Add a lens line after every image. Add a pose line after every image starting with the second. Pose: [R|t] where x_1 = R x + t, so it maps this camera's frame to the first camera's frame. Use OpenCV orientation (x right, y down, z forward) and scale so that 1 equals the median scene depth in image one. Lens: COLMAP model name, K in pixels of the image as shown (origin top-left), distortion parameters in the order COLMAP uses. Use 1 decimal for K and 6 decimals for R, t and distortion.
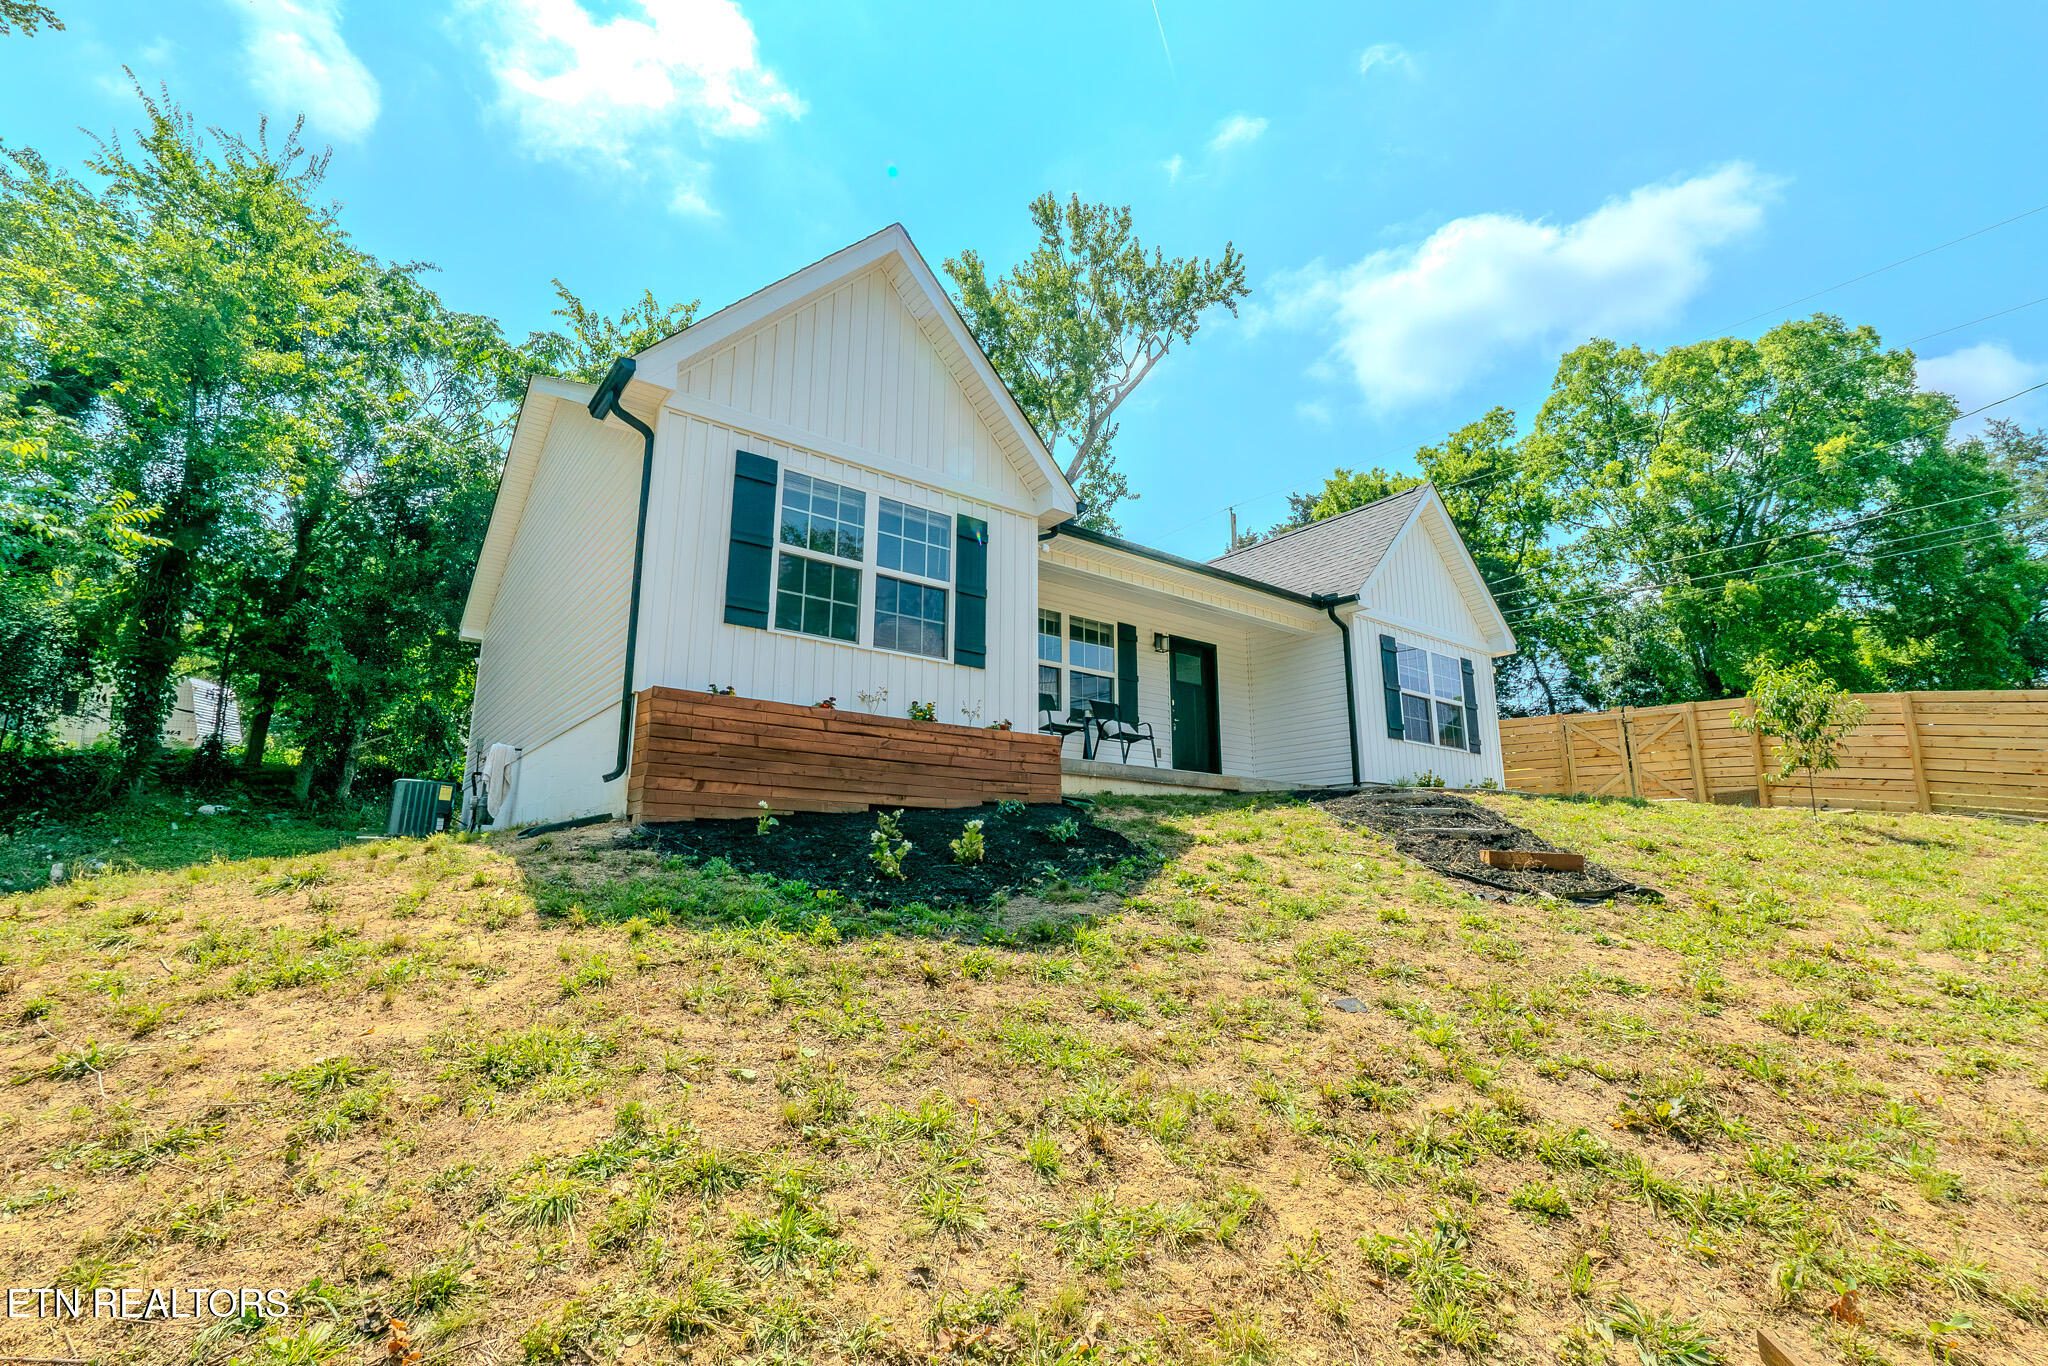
lens RADIAL K [[941.1, 0, 1013.7], [0, 941.1, 689.5], [0, 0, 1]] dist [-0.004695, -0.000533]
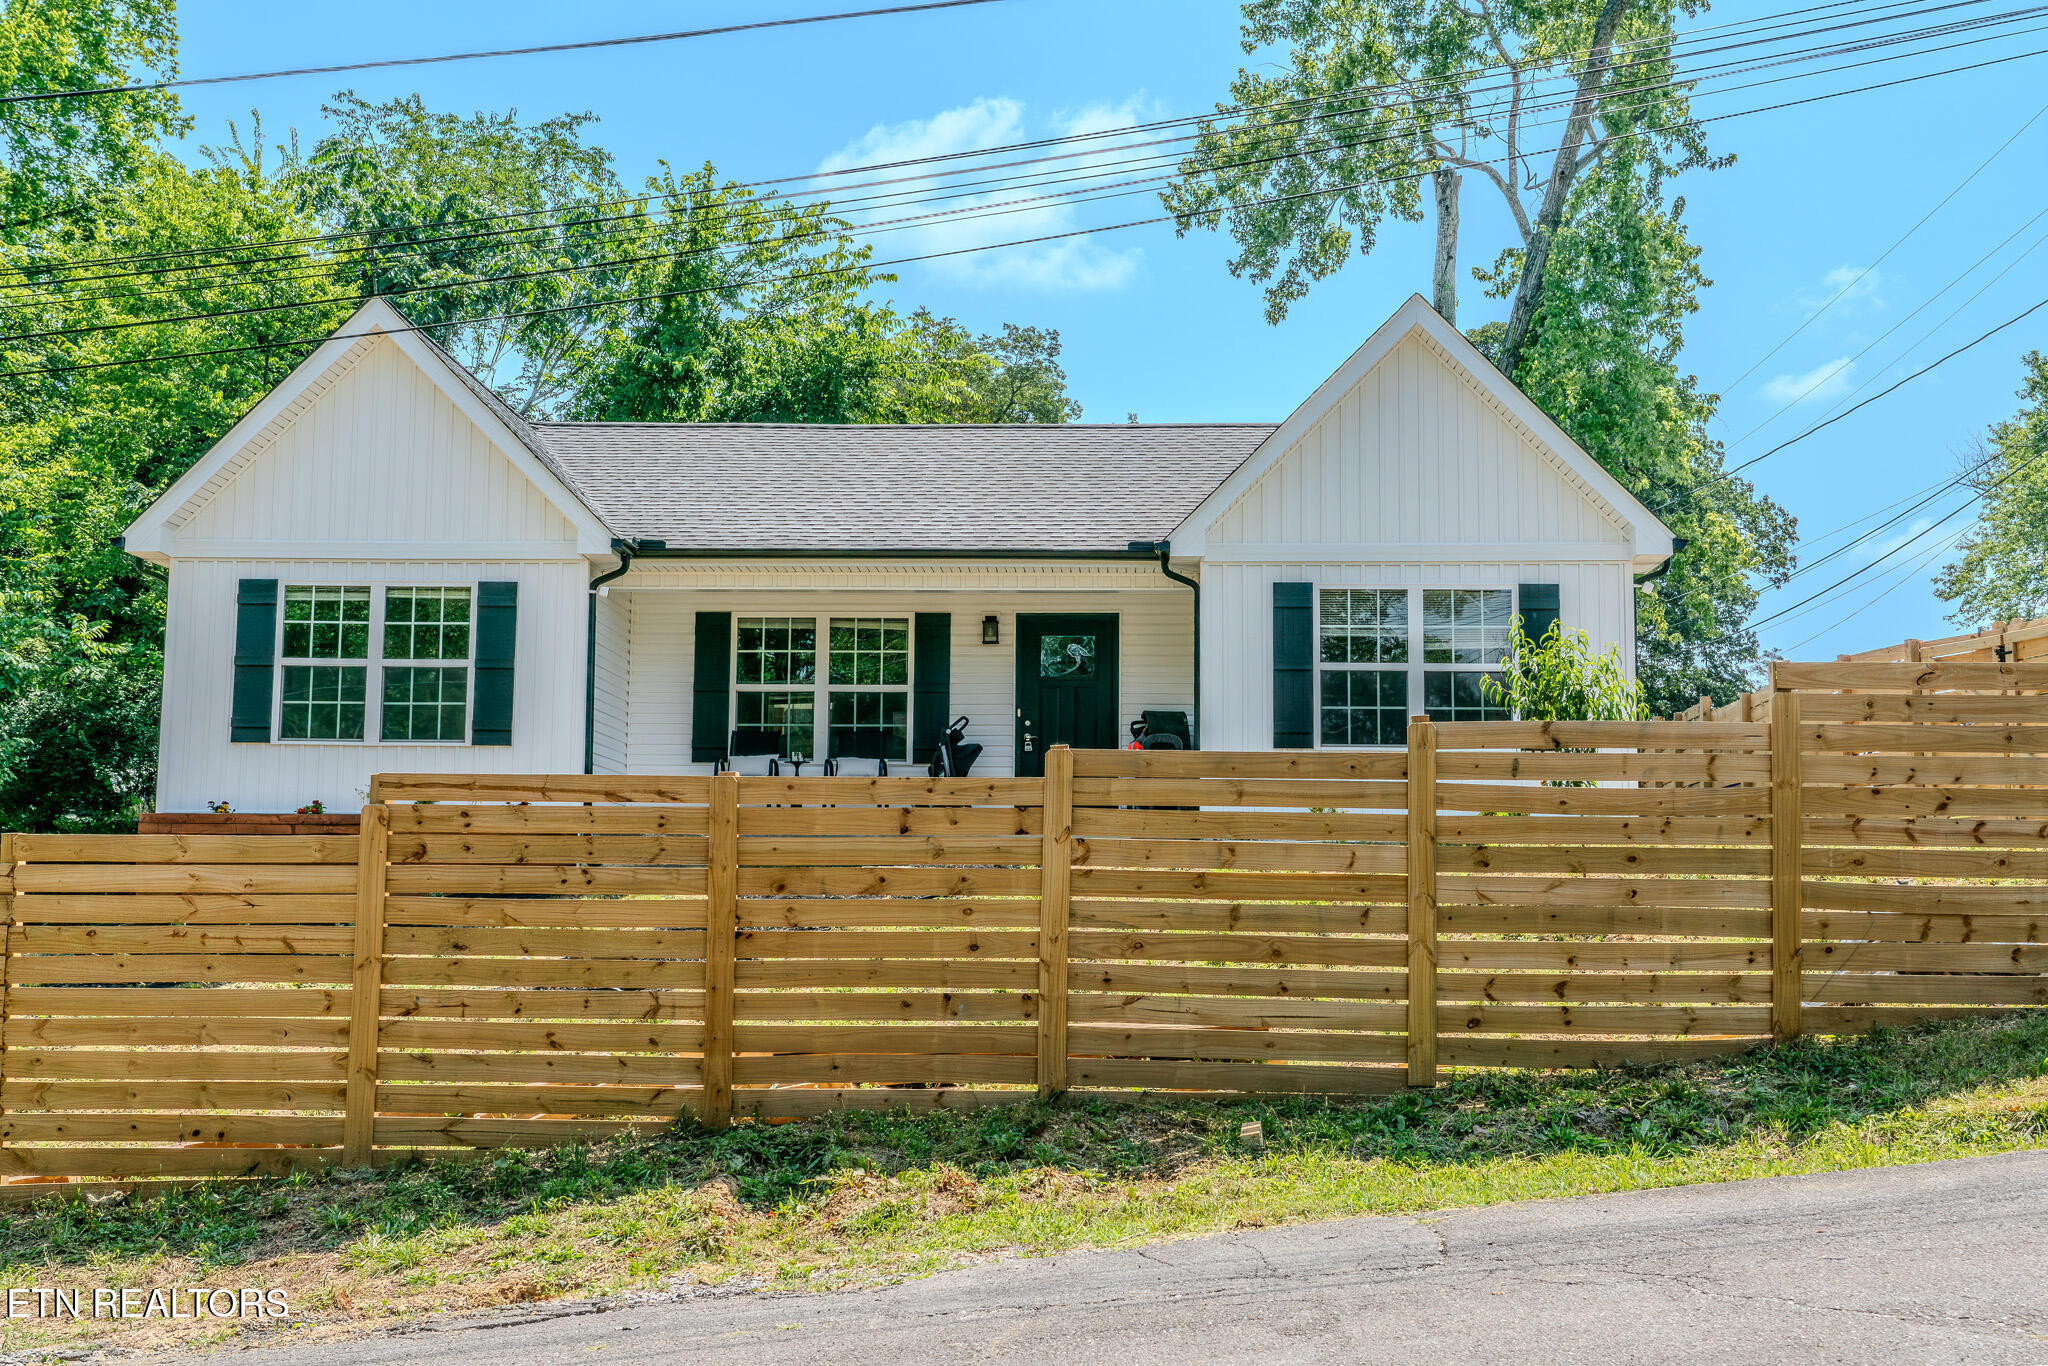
lens RADIAL K [[2165.7, 0, 1028.2], [0, 2165.7, 718.5], [0, 0, 1]] dist [0.054962, 0.013502]
pose [[0.773252, -0.061361, -0.631123, 1.850205], [0.125910, 0.990346, 0.057979, -0.115925], [0.621472, -0.124297, 0.773513, -0.386235]]
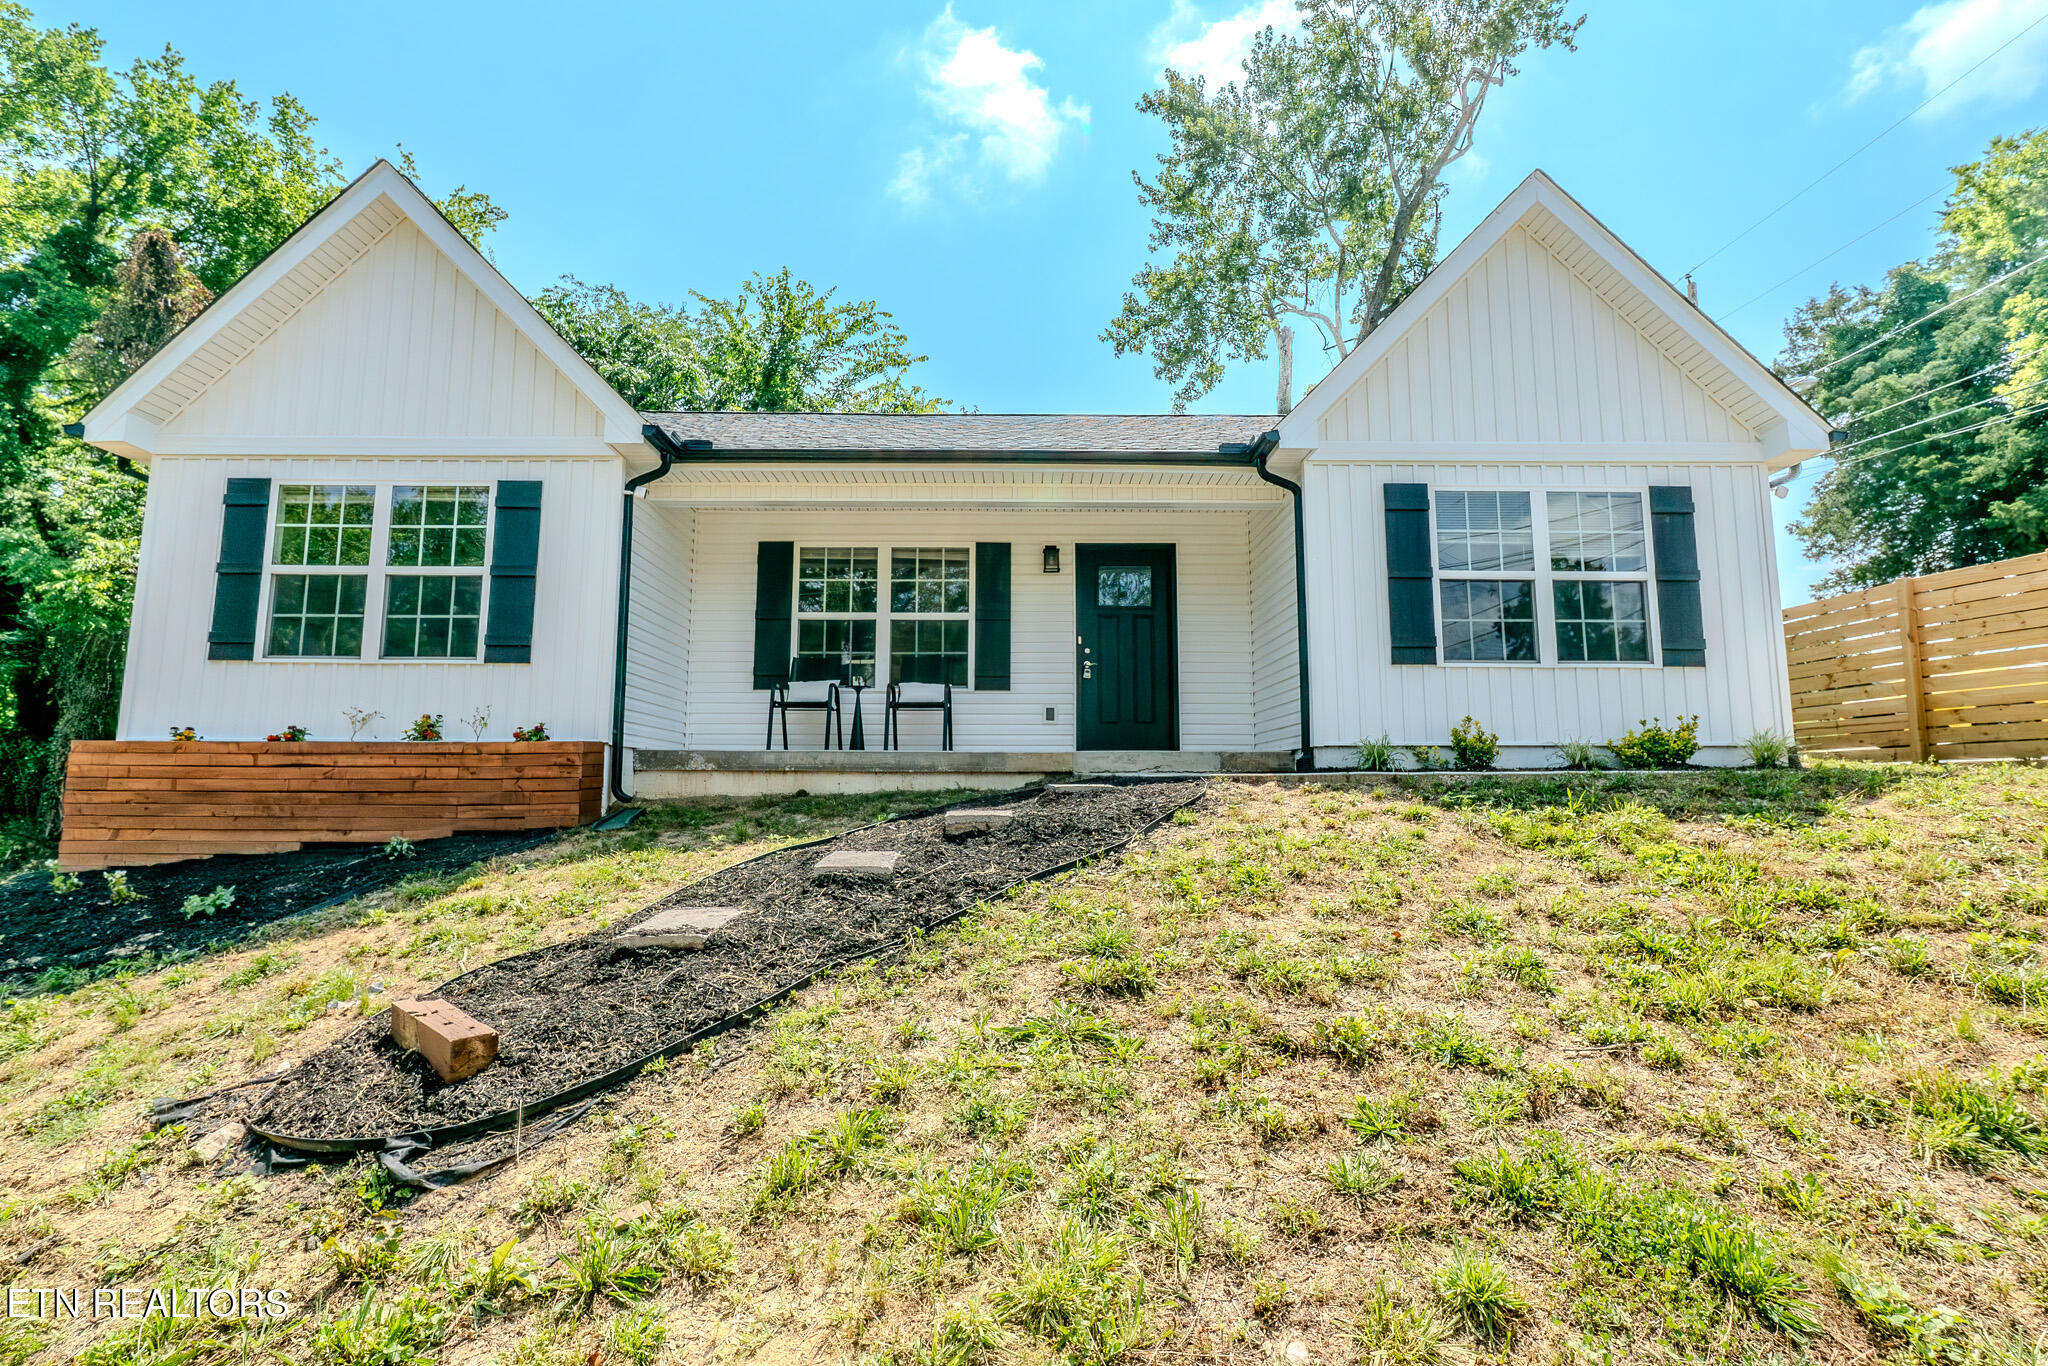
lens RADIAL K [[941.1, 0, 1013.7], [0, 941.1, 689.5], [0, 0, 1]] dist [-0.004695, -0.000533]
pose [[0.804814, -0.071583, -0.589194, 0.843463], [0.125072, 0.990864, 0.050460, 0.013688], [0.580199, -0.114303, 0.806414, 0.607043]]
